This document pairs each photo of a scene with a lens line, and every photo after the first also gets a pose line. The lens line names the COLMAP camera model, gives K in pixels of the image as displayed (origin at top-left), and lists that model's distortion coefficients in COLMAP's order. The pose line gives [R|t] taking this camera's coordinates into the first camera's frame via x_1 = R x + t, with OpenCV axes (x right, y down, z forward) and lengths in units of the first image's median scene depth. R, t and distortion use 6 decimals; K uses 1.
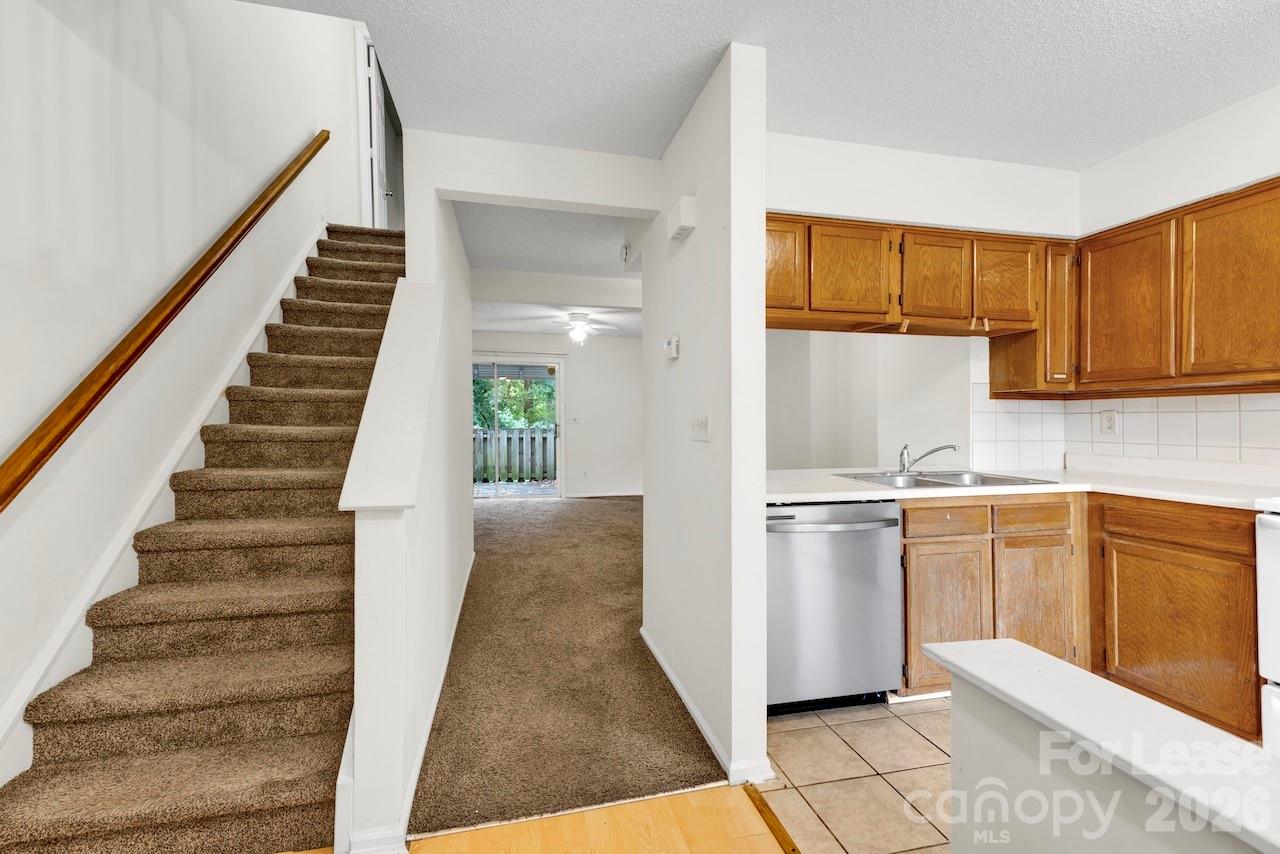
lens RADIAL K [[554.9, 0, 645.0], [0, 554.9, 423.3], [0, 0, 1]] dist [0.014006, 0.000133]
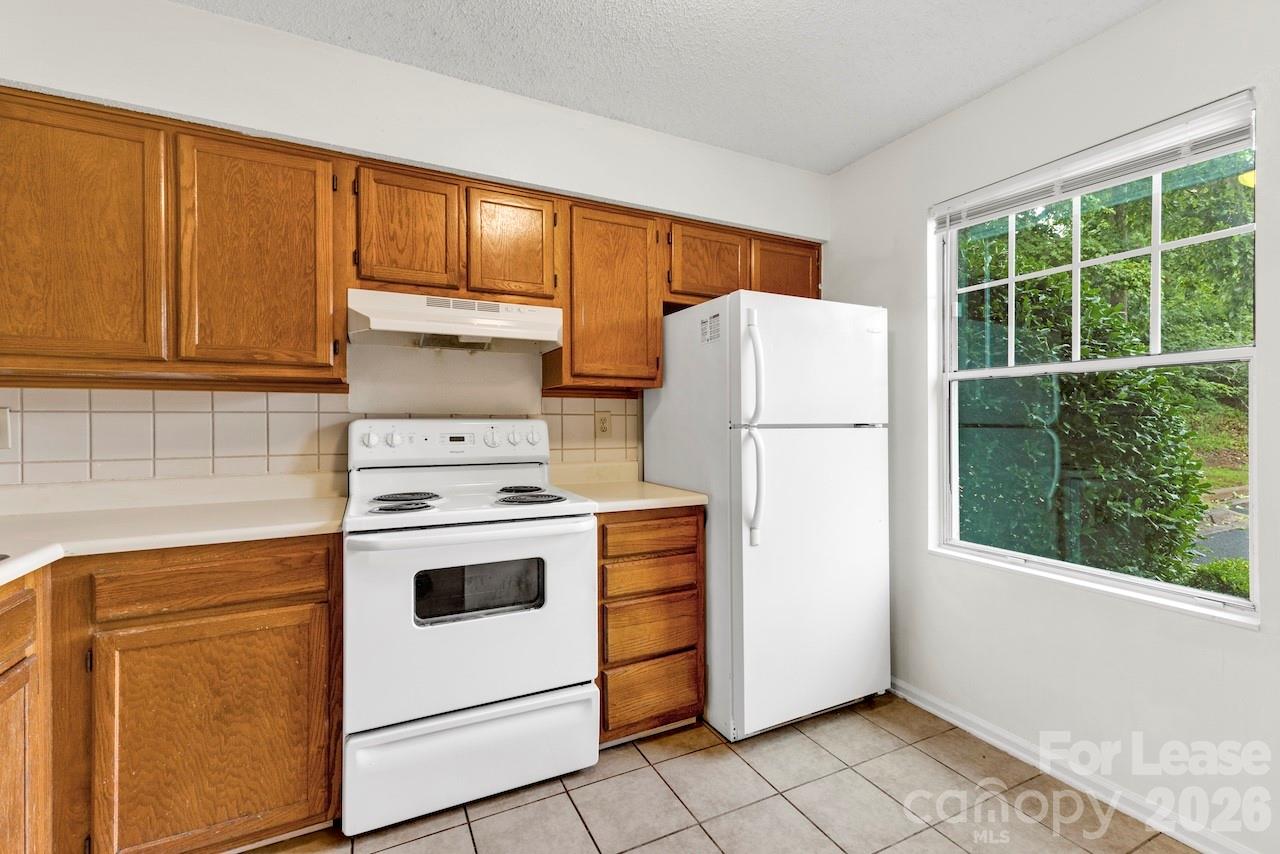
lens RADIAL K [[554.9, 0, 625.2], [0, 554.9, 411.4], [0, 0, 1]] dist [0.014006, 0.000133]
pose [[-0.228118, 0.015523, 0.973510, 0.189544], [0.007505, 0.999871, -0.014185, -0.009047], [-0.973605, 0.004070, -0.228205, 0.778602]]
